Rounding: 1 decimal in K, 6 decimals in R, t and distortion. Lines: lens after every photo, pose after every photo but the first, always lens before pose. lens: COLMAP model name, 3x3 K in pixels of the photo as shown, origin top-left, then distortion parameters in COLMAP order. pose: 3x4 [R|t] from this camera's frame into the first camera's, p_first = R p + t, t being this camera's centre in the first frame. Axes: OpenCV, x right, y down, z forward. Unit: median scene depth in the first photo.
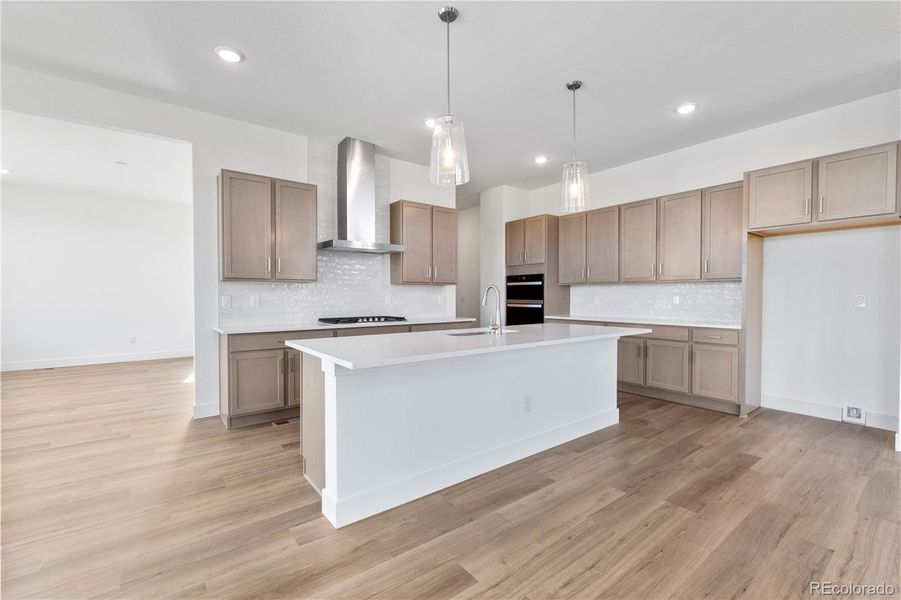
lens RADIAL K [[388.3, 0, 446.5], [0, 388.3, 305.3], [0, 0, 1]] dist [0.000118, -0.000053]
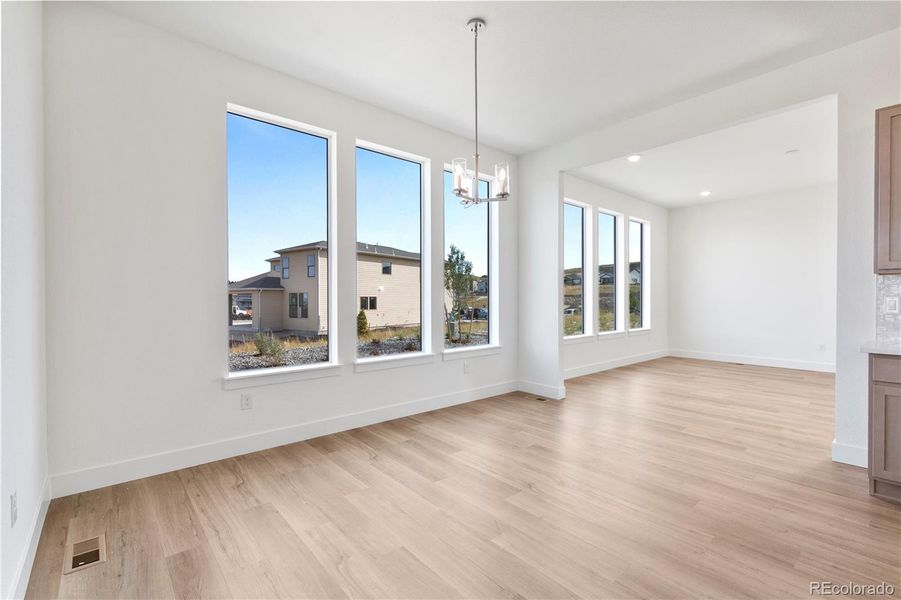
lens RADIAL K [[400.5, 0, 450.5], [0, 400.5, 300.0], [0, 0, 1]] dist [0.002179, 0.000092]
pose [[0.066191, 0.005746, -0.997790, 0.069943], [-0.022389, 0.999740, 0.004272, -0.004000], [0.997556, 0.022057, 0.066302, 0.190657]]
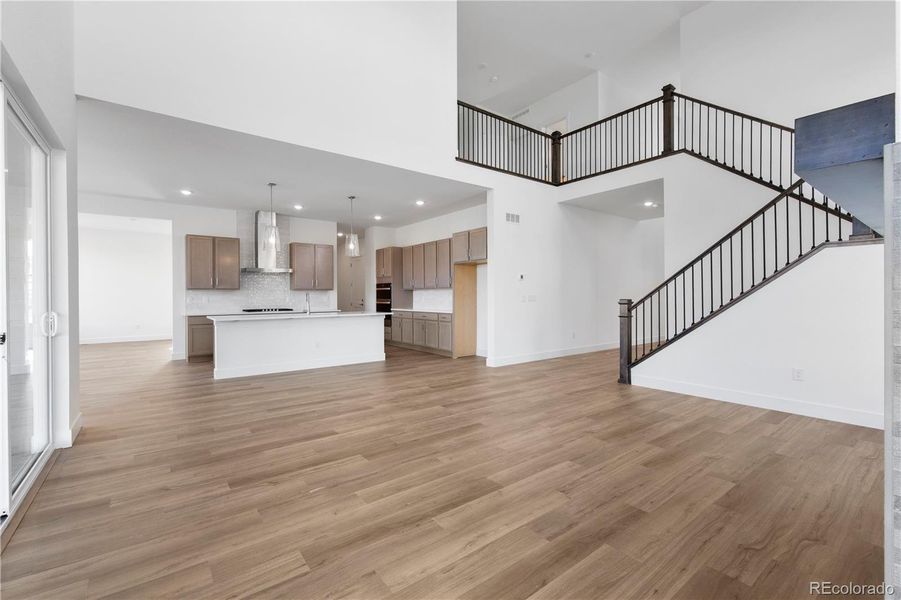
lens RADIAL K [[400.5, 0, 450.5], [0, 400.5, 300.0], [0, 0, 1]] dist [0.002179, 0.000092]
pose [[0.999991, -0.004176, -0.000004, 0.701429], [0.004176, 0.999848, -0.016915, 0.027120], [0.000075, 0.016915, 0.999857, -0.952945]]
